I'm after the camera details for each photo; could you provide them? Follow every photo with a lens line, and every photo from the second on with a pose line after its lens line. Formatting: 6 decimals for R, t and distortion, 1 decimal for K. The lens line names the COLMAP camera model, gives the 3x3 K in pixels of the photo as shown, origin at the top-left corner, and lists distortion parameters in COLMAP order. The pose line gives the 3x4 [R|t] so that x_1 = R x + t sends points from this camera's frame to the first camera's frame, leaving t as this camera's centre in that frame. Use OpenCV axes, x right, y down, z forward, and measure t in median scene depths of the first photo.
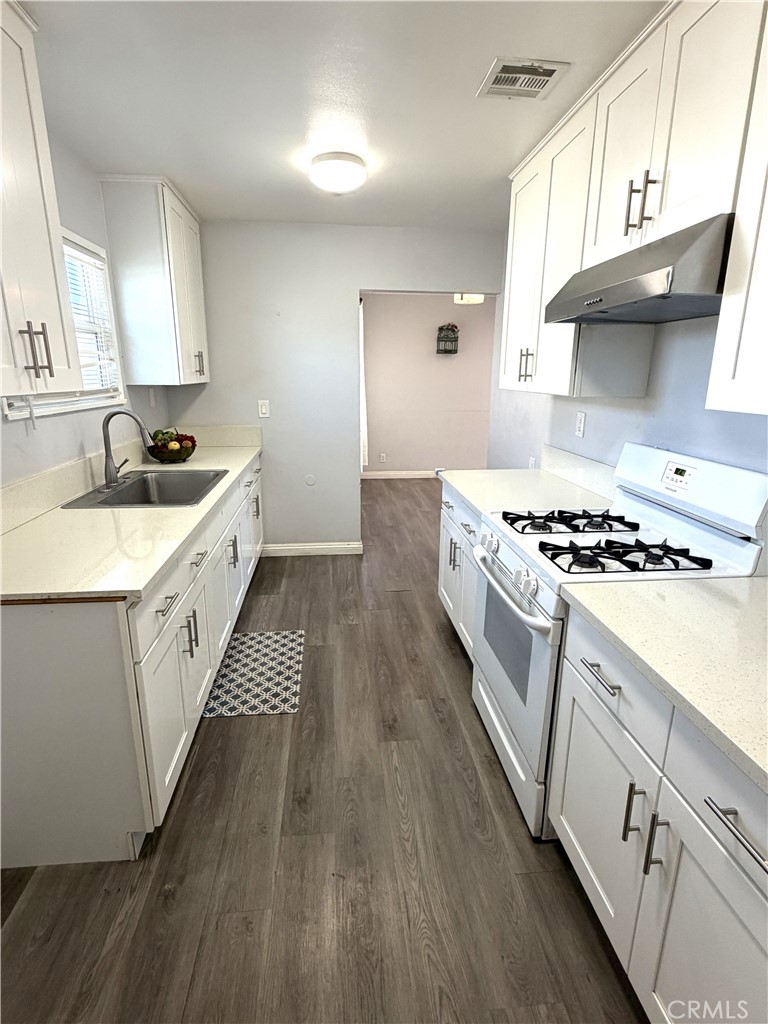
lens RADIAL K [[518.5, 0, 387.4], [0, 518.5, 512.8], [0, 0, 1]] dist [0.005360, 0.000995]
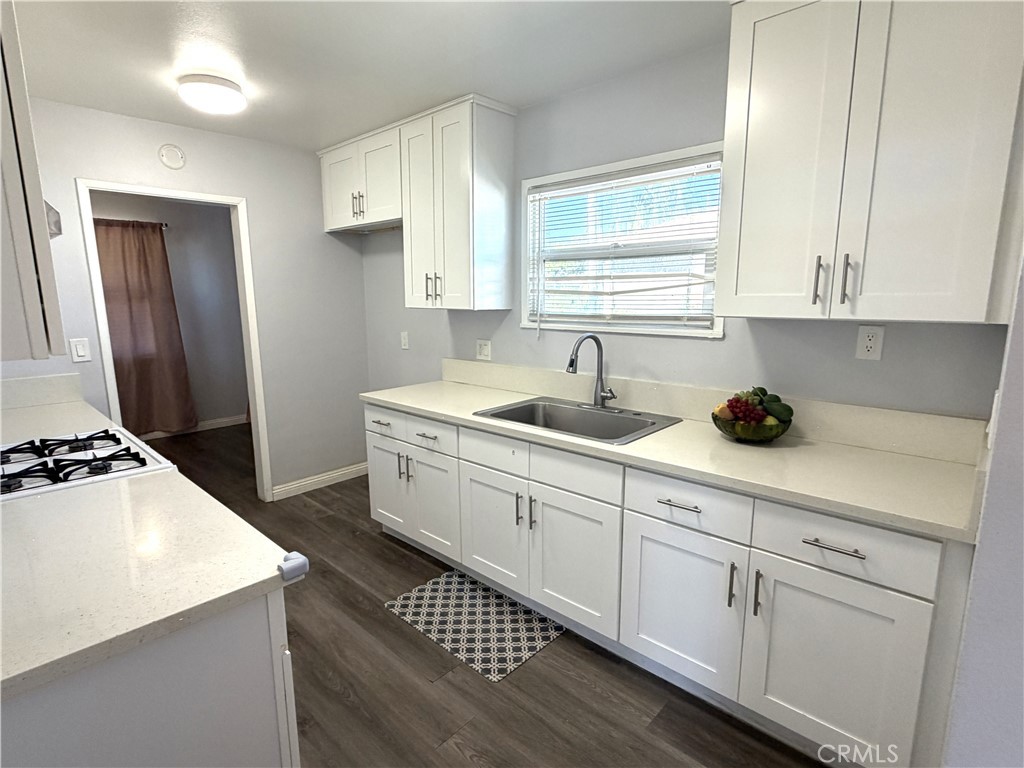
lens RADIAL K [[518.5, 0, 517.4], [0, 518.5, 384.1], [0, 0, 1]] dist [0.005360, 0.000995]
pose [[-0.747739, 0.109286, -0.654938, 0.241957], [-0.177332, 0.917667, 0.355586, -0.414919], [0.639875, 0.382026, -0.666795, 1.491844]]
